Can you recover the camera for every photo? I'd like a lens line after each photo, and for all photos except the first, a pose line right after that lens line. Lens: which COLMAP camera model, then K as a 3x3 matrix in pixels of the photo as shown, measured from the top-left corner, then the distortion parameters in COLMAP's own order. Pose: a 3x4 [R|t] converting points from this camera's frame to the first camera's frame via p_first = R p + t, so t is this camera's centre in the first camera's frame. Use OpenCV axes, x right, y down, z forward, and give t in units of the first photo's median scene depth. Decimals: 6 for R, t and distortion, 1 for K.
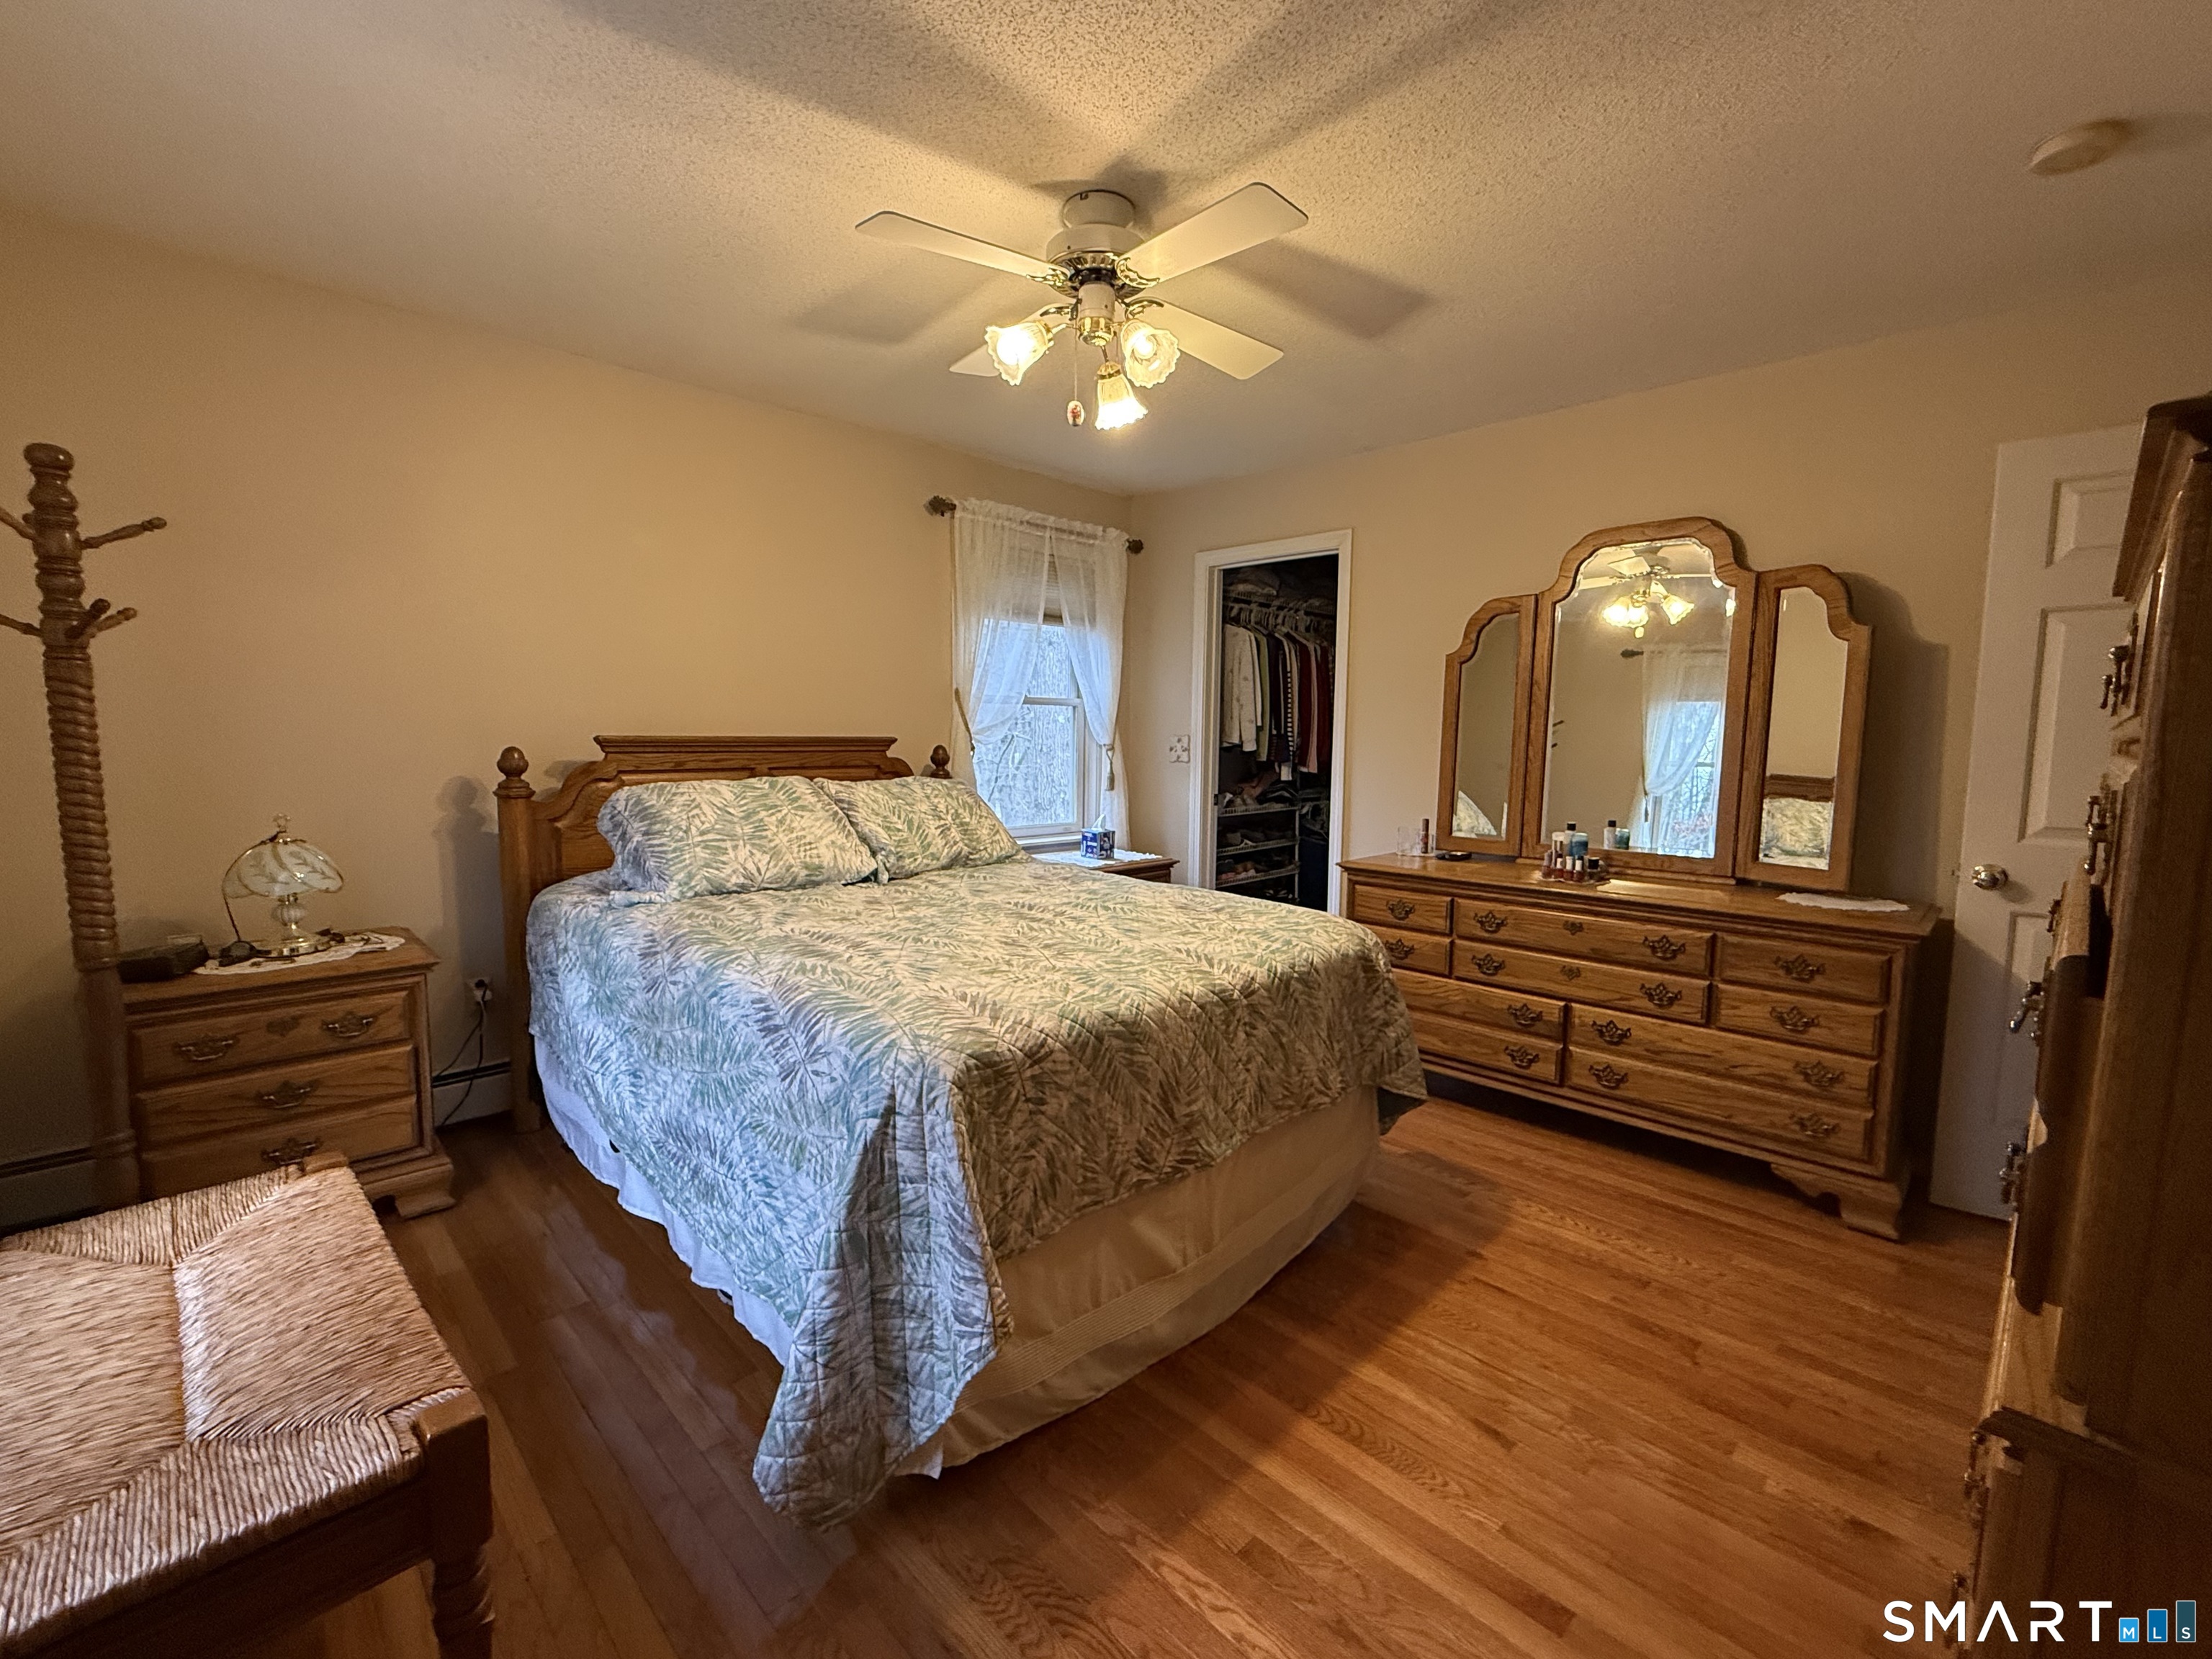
lens RADIAL K [[957.3, 0, 1104.1], [0, 957.3, 835.8], [0, 0, 1]] dist [-0.002423, -0.000190]
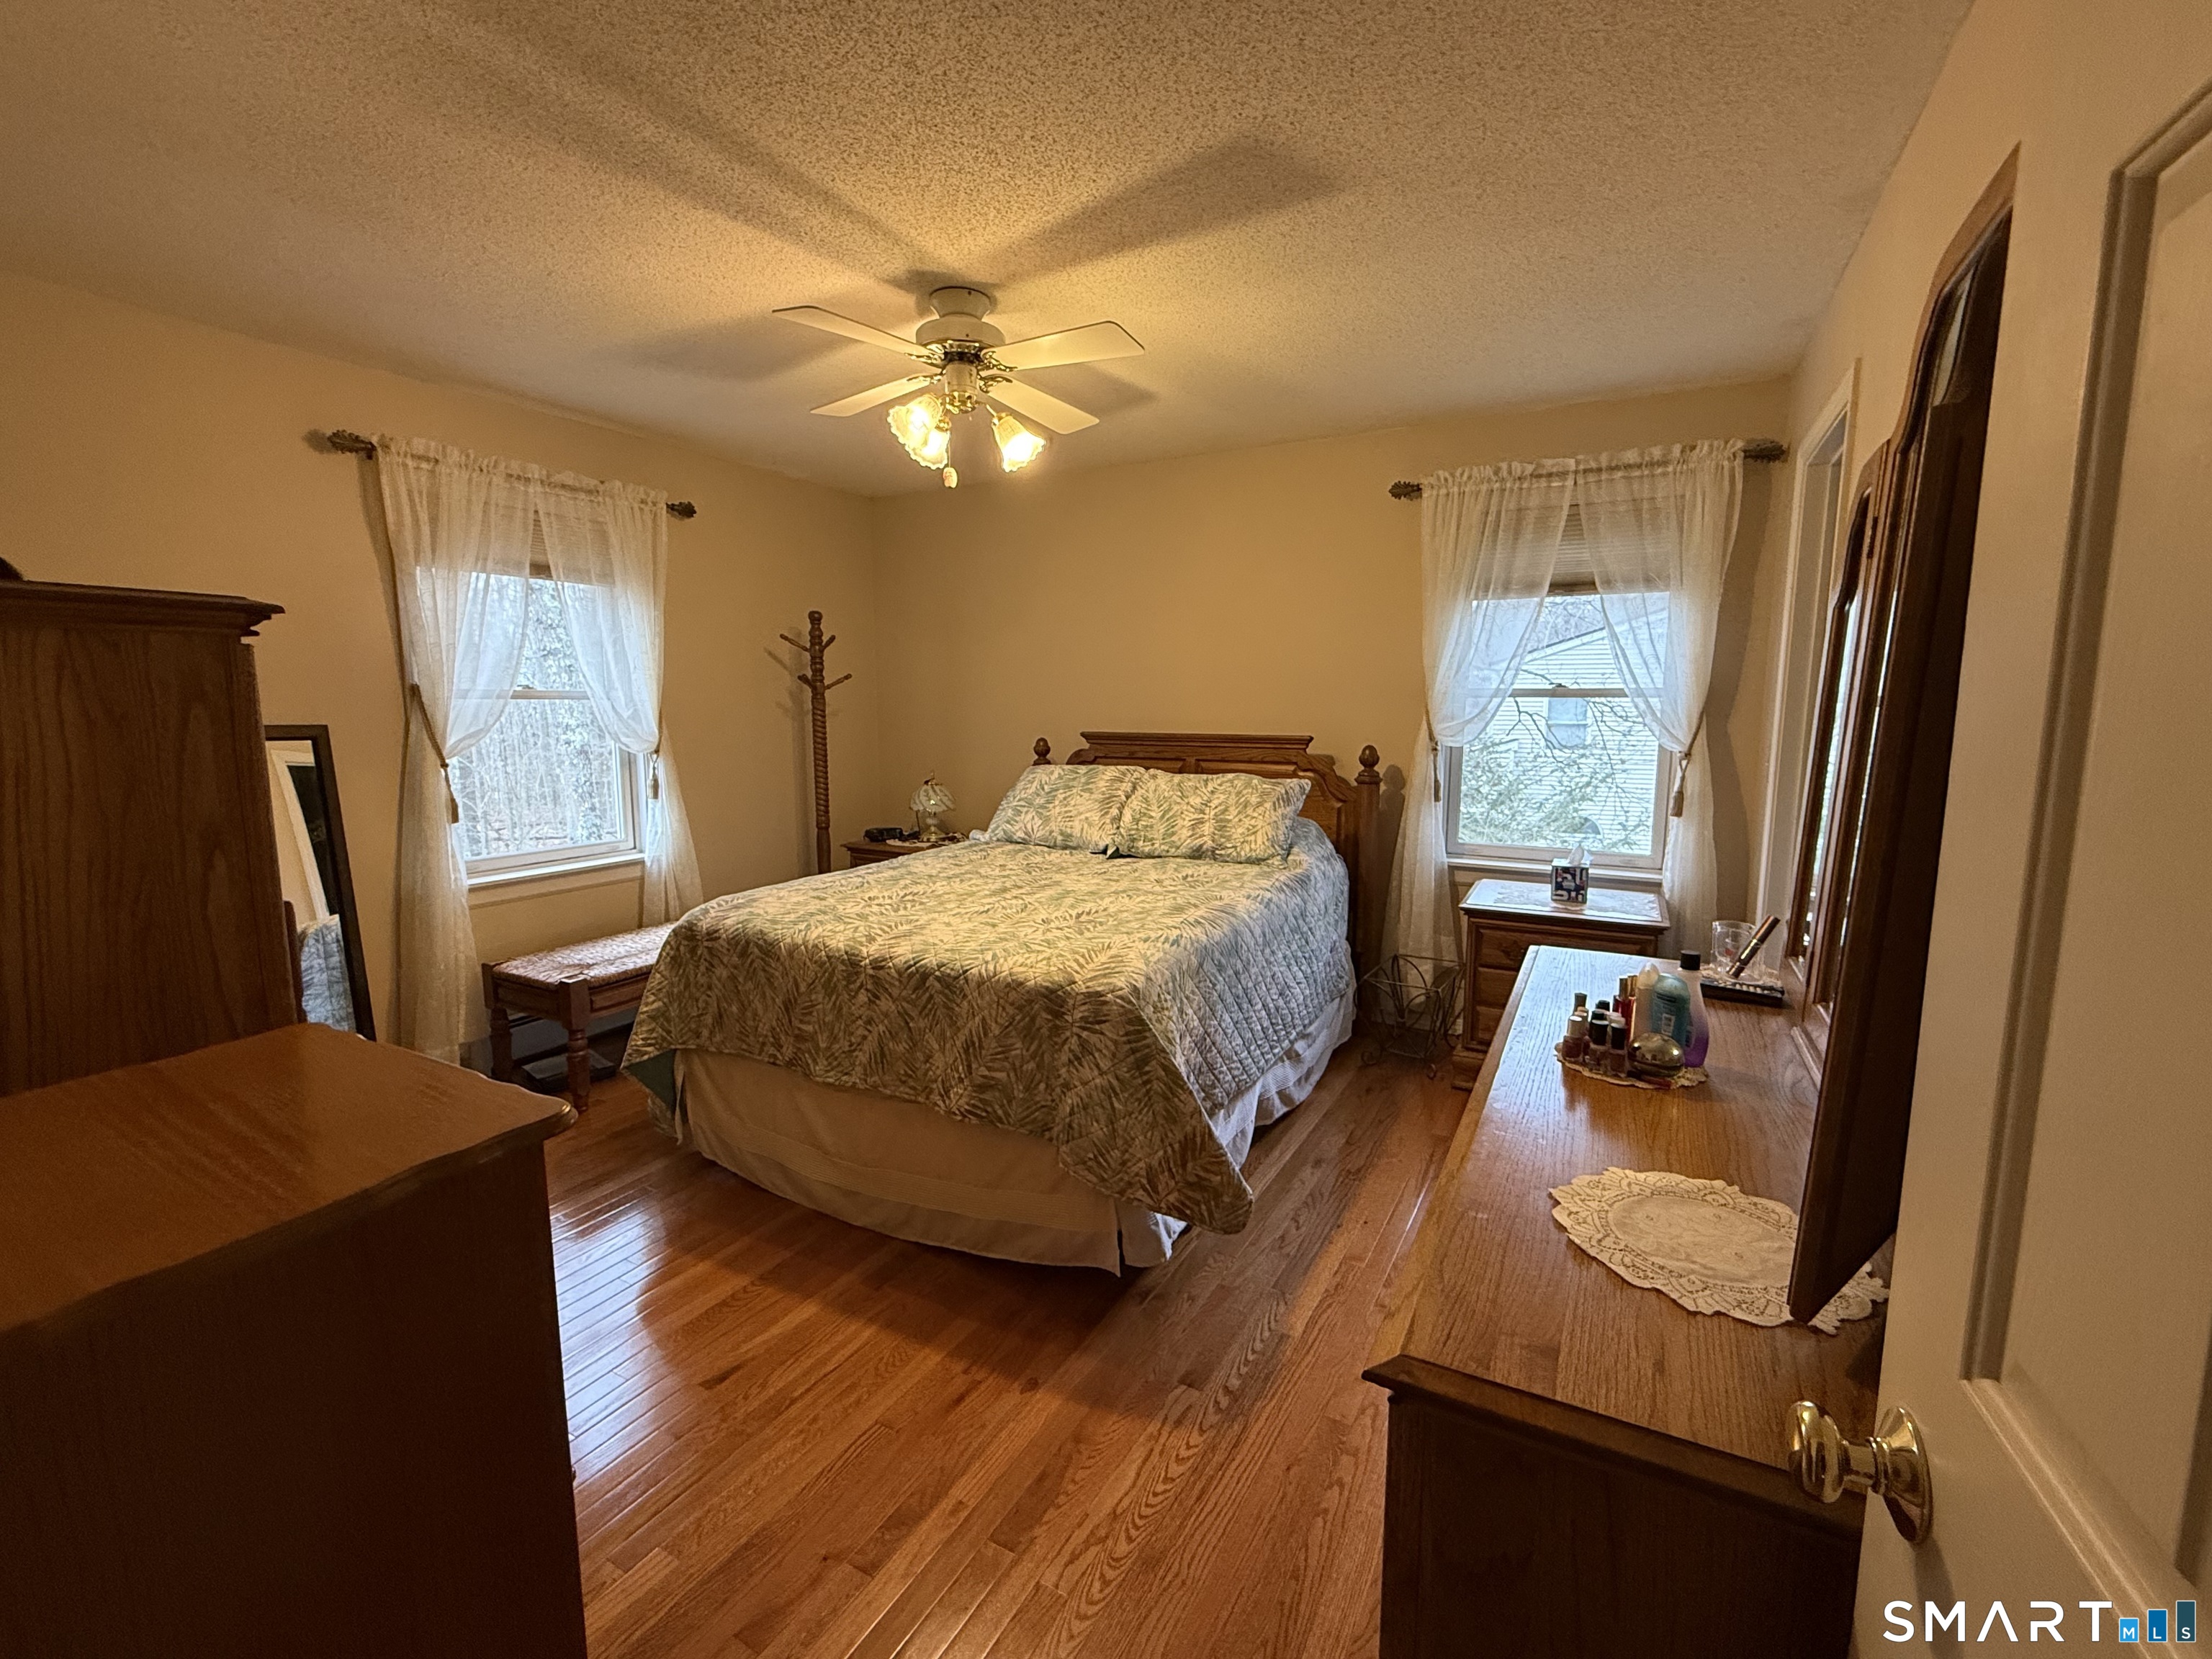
lens RADIAL K [[957.3, 0, 1100.2], [0, 957.3, 833.6], [0, 0, 1]] dist [-0.002423, -0.000190]
pose [[0.279204, 0.119002, -0.952829, 0.857752], [-0.102849, 0.990289, 0.093543, -0.086110], [0.954708, 0.071881, 0.288732, 0.593586]]
